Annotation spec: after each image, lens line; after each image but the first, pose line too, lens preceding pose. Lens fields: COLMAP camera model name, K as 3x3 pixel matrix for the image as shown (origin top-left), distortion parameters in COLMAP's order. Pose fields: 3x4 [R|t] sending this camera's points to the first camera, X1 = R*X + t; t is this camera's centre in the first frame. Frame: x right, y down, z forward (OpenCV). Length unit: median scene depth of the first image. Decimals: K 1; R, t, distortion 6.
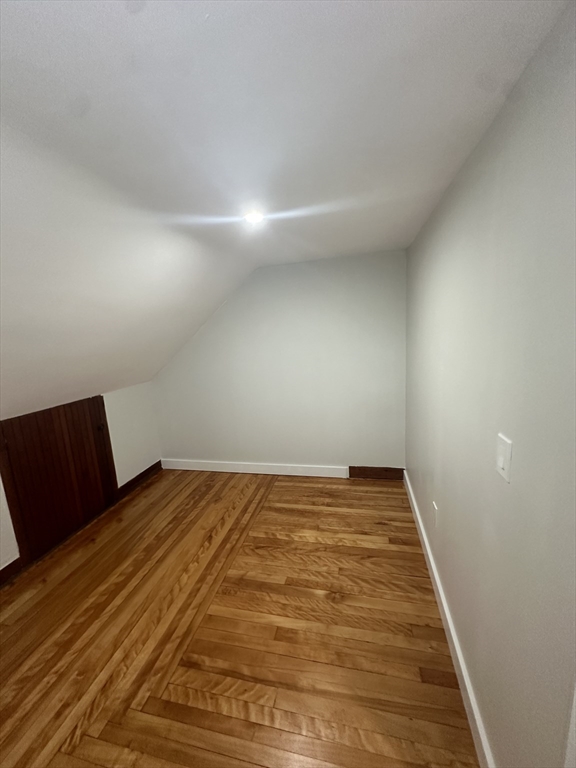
lens RADIAL K [[305.8, 0, 289.2], [0, 305.8, 383.3], [0, 0, 1]] dist [-0.004538, 0.000512]
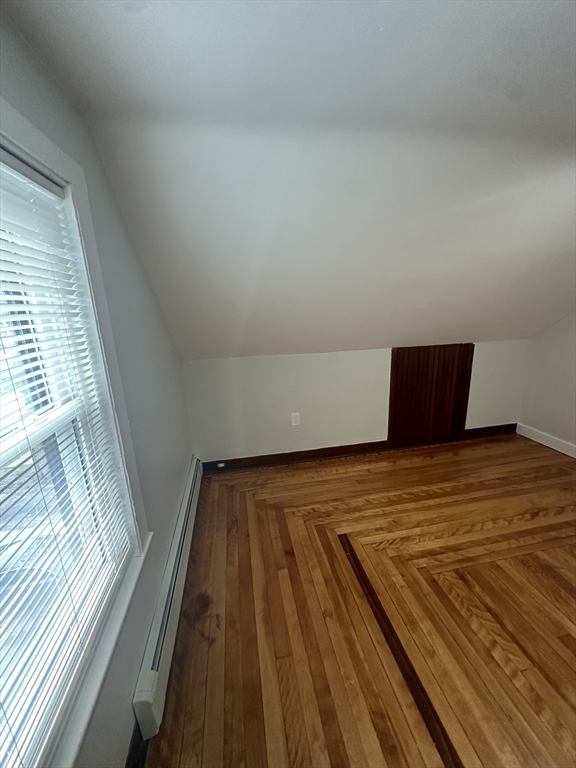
lens RADIAL K [[305.8, 0, 287.4], [0, 305.8, 383.1], [0, 0, 1]] dist [-0.004538, 0.000512]
pose [[0.397473, 0.269856, -0.877037, 0.150547], [-0.145476, 0.962223, 0.230137, 0.025864], [0.906009, 0.036114, 0.421715, -0.079961]]
